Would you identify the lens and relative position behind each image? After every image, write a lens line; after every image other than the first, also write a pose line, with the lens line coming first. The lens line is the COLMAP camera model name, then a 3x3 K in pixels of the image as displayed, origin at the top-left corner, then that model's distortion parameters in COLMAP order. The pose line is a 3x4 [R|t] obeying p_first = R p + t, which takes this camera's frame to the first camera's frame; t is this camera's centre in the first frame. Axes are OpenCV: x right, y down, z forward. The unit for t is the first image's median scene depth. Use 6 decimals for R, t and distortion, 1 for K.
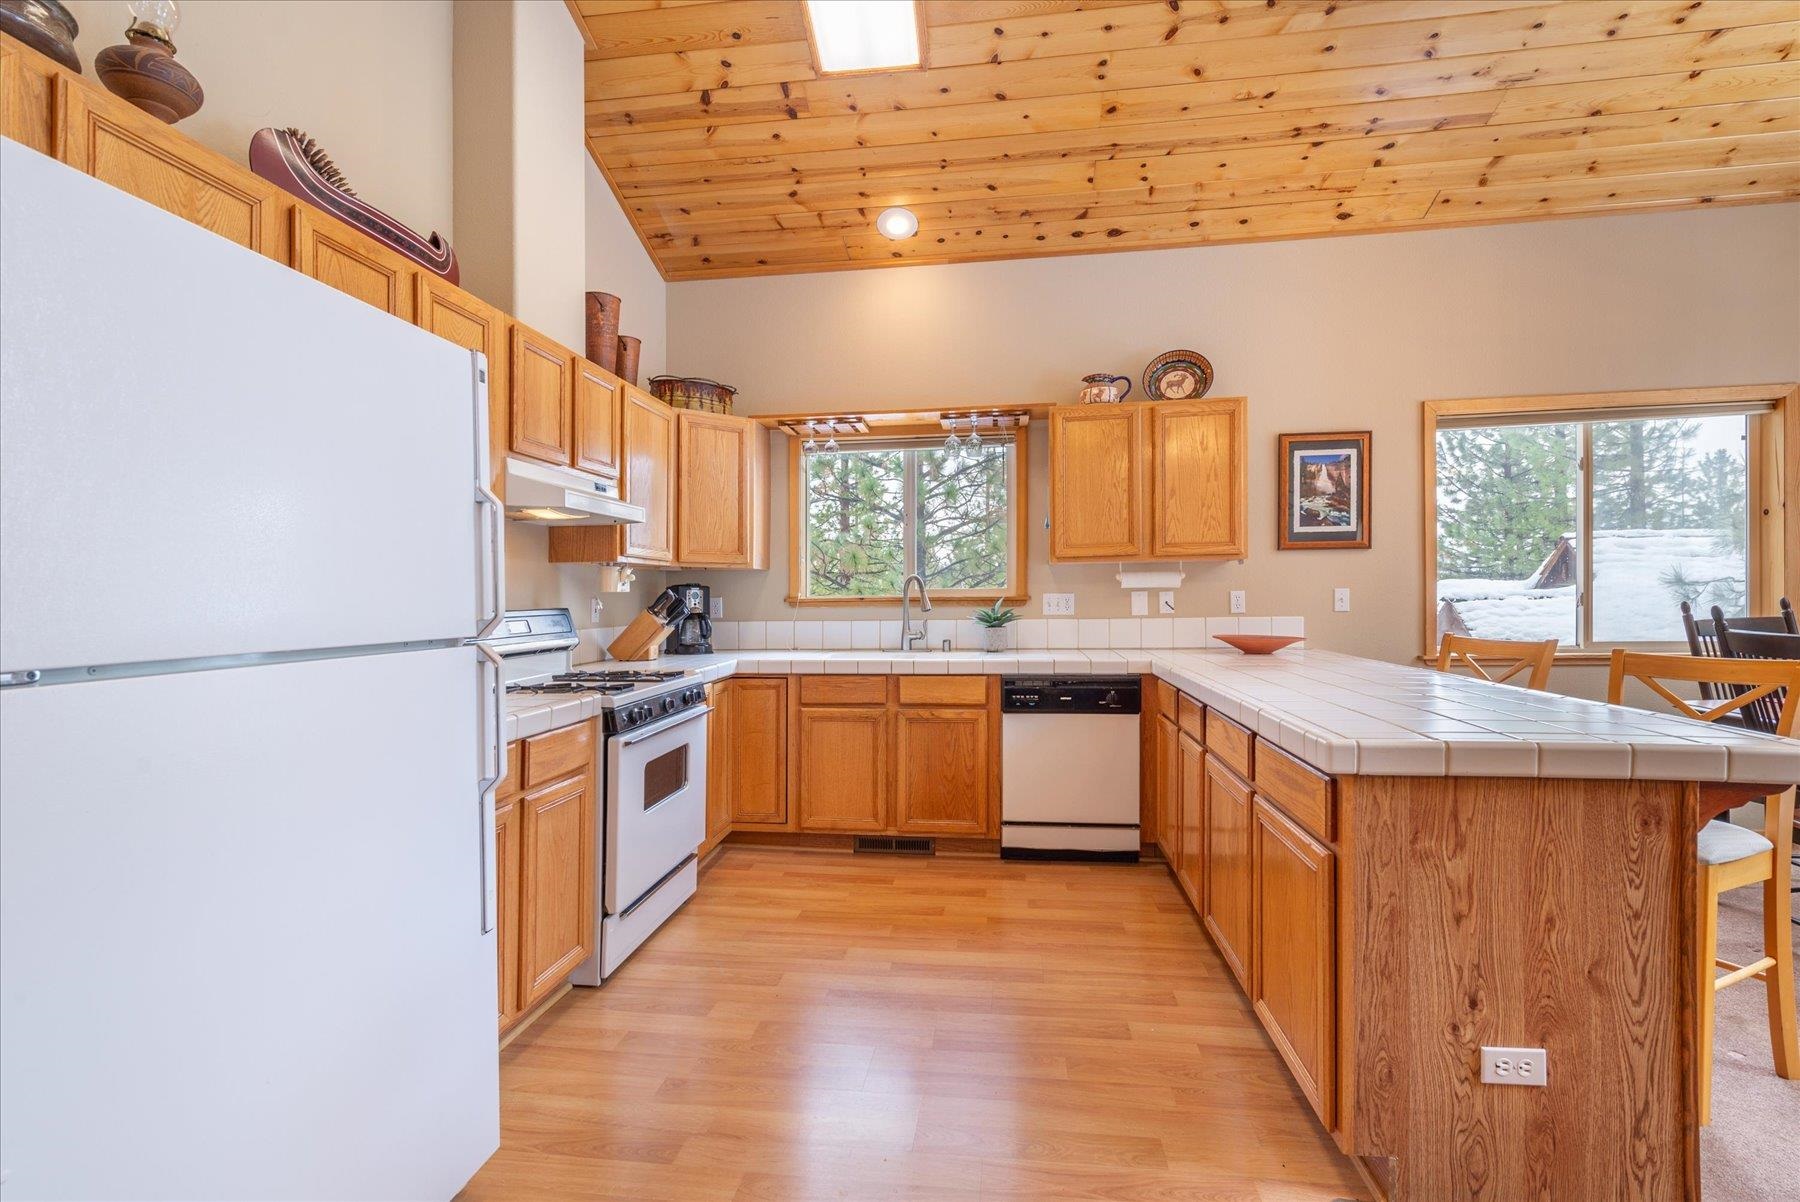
lens RADIAL K [[806.9, 0, 927.0], [0, 806.9, 593.7], [0, 0, 1]] dist [0.002806, 0.000193]
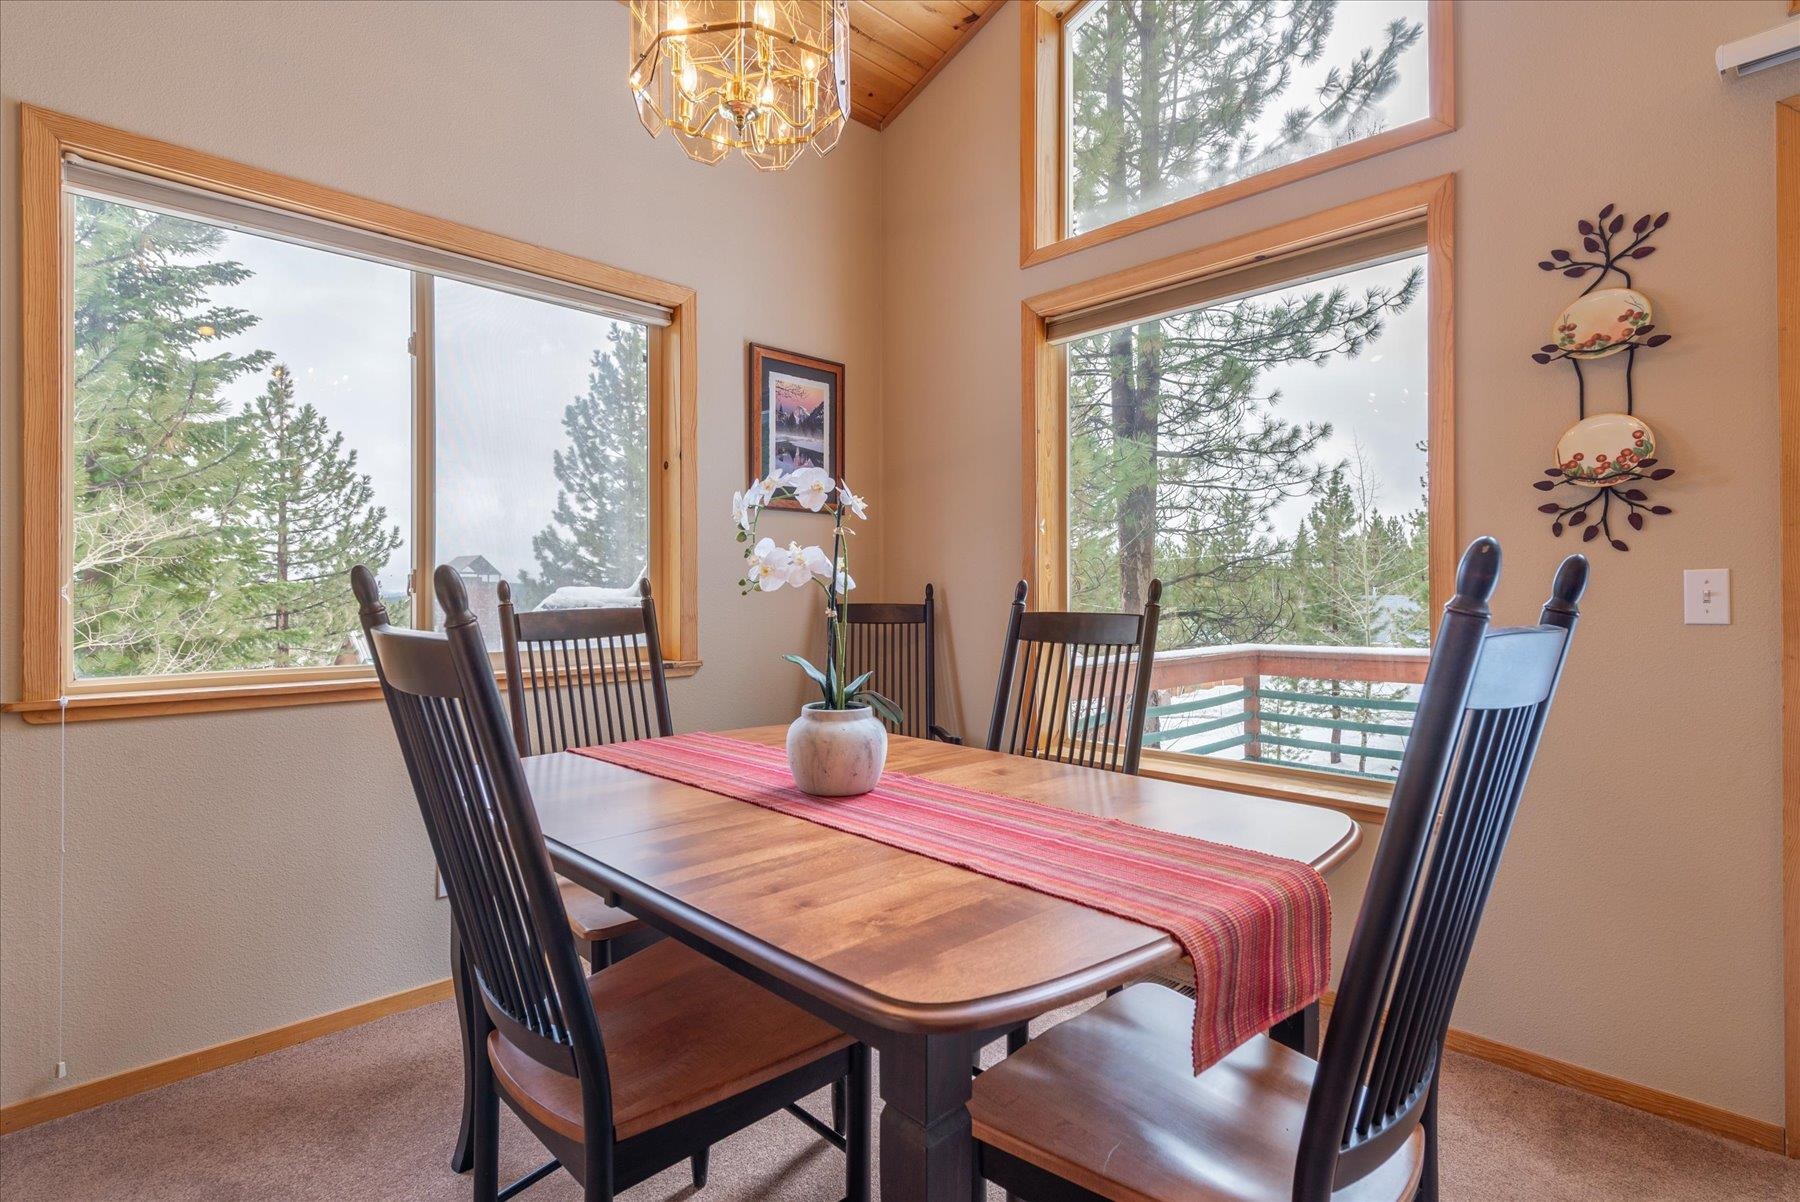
lens RADIAL K [[879.4, 0, 900.0], [0, 879.4, 601.0], [0, 0, 1]] dist [0.000747, 0.000038]
pose [[0.619306, 0.008958, 0.785099, 0.531230], [-0.006814, 0.999959, -0.006034, 0.021403], [-0.785120, -0.001613, 0.619341, 0.340138]]
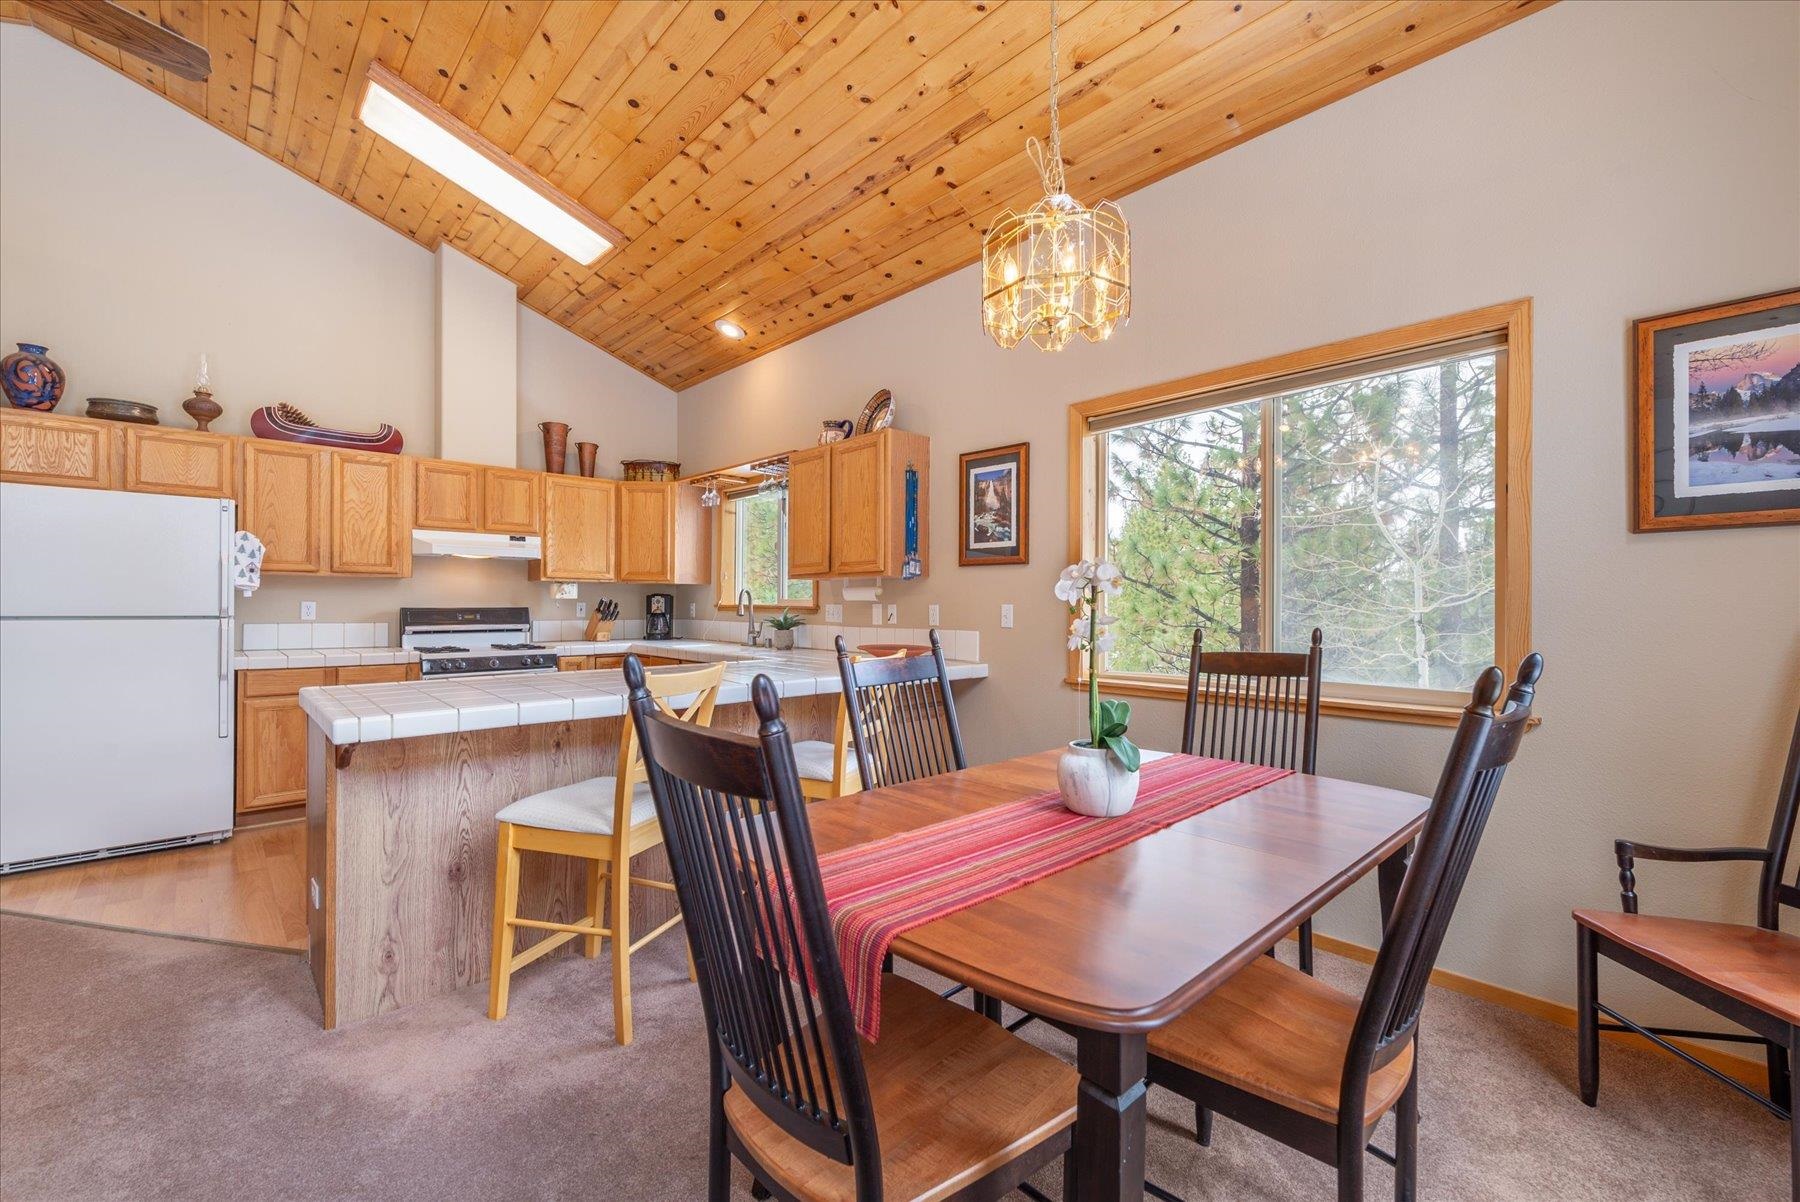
lens RADIAL K [[756.2, 0, 900.0], [0, 756.2, 601.0], [0, 0, 1]] dist [0.001796, 0.000178]
pose [[0.767735, 0.015365, -0.640584, 1.007463], [-0.015065, 0.999869, 0.005928, -0.014610], [0.640591, 0.005099, 0.767865, 0.209144]]
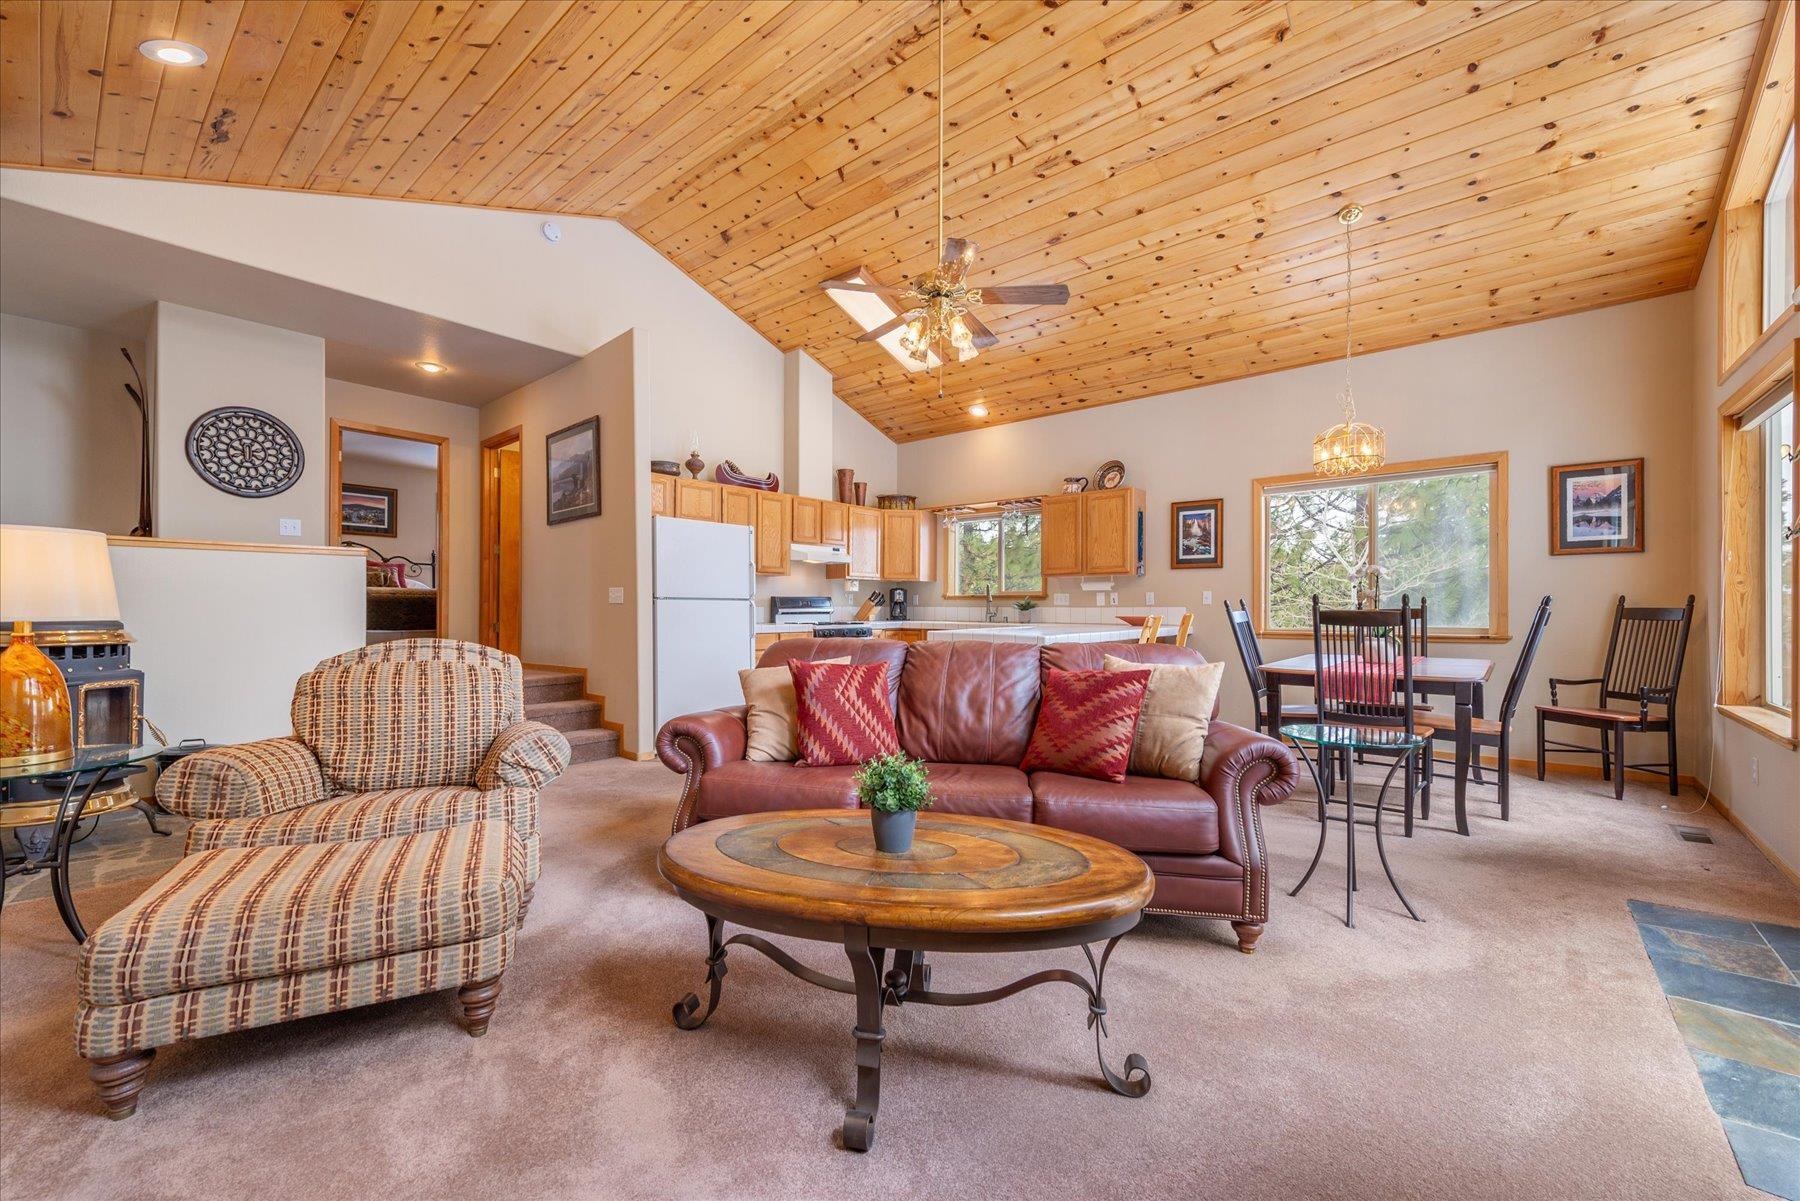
lens RADIAL K [[728.4, 0, 916.6], [0, 728.4, 604.5], [0, 0, 1]] dist [0.000558, 0.000129]
pose [[0.842212, 0.013512, -0.538977, 0.830311], [-0.012449, 0.999907, 0.005614, 0.020498], [0.539002, 0.001982, 0.842302, -0.630161]]
